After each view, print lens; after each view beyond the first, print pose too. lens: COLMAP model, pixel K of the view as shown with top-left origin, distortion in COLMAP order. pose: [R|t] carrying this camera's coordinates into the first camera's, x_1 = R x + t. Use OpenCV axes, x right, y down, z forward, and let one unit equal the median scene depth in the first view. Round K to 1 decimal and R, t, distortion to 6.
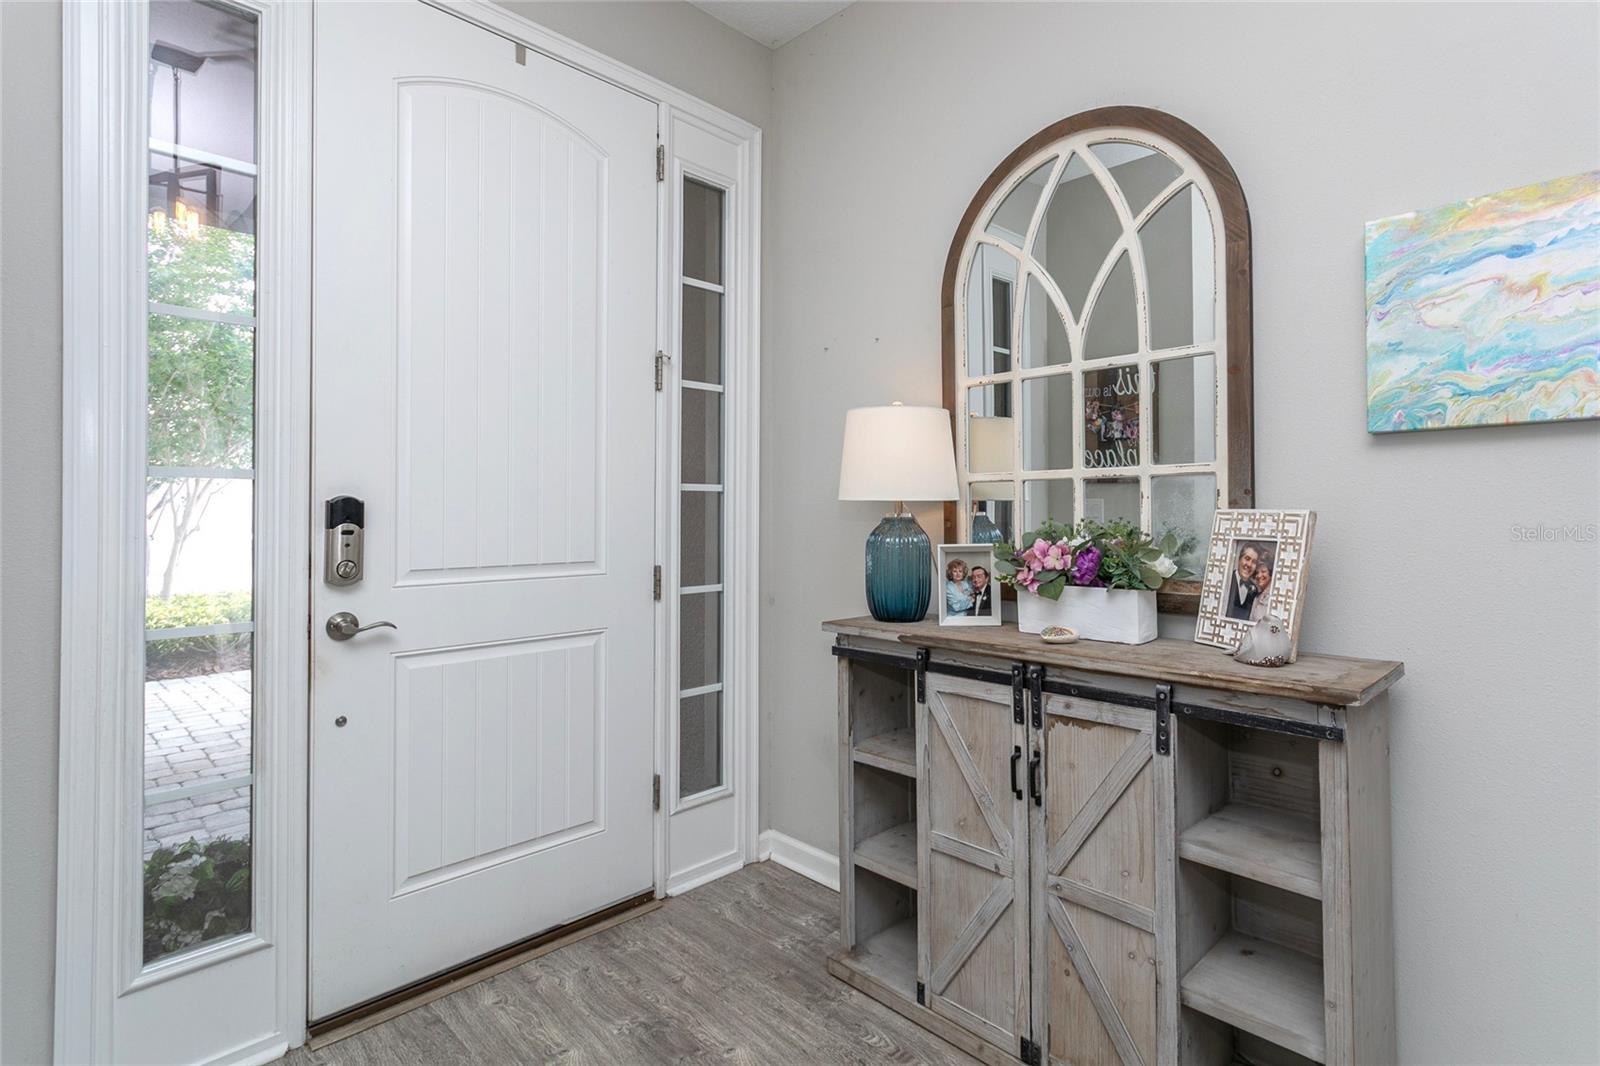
lens RADIAL K [[794.8, 0, 833.9], [0, 794.8, 510.9], [0, 0, 1]] dist [0.001324, -0.000103]
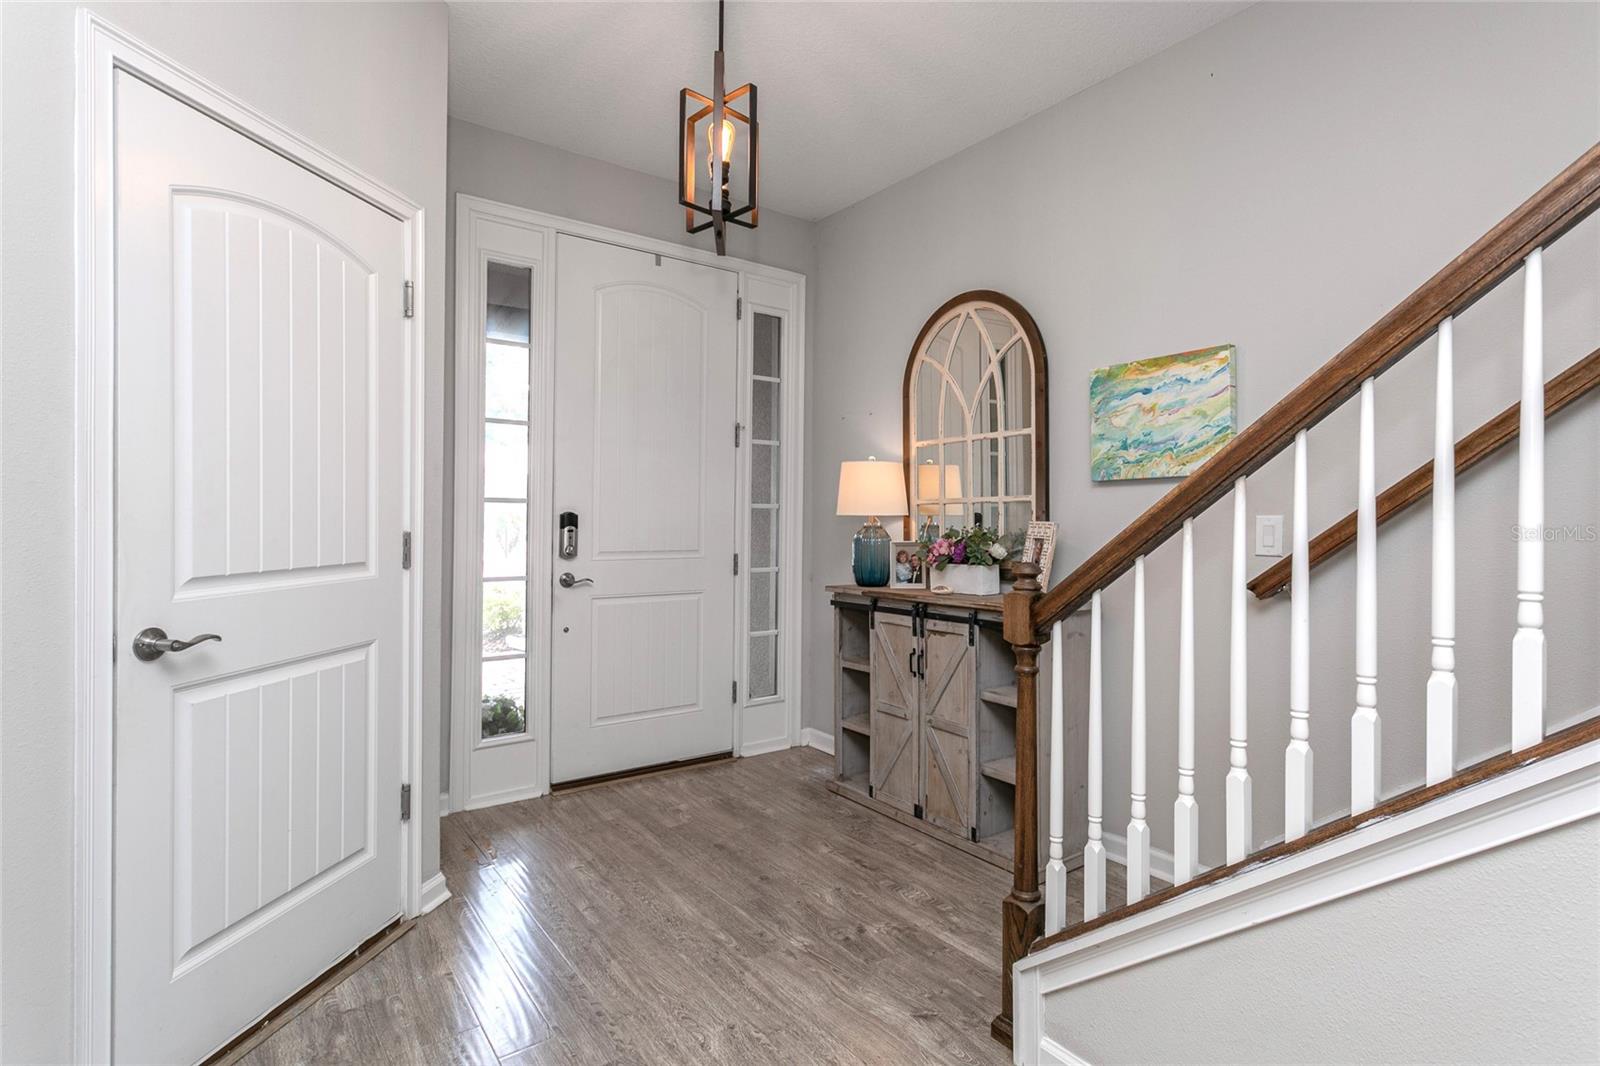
lens RADIAL K [[792.2, 0, 845.6], [0, 792.2, 523.6], [0, 0, 1]] dist [-0.002916, -0.000983]
pose [[0.991457, 0.006721, -0.130257, 0.281208], [-0.006400, 0.999975, 0.002889, 0.000230], [0.130273, -0.002030, 0.991476, -0.772592]]
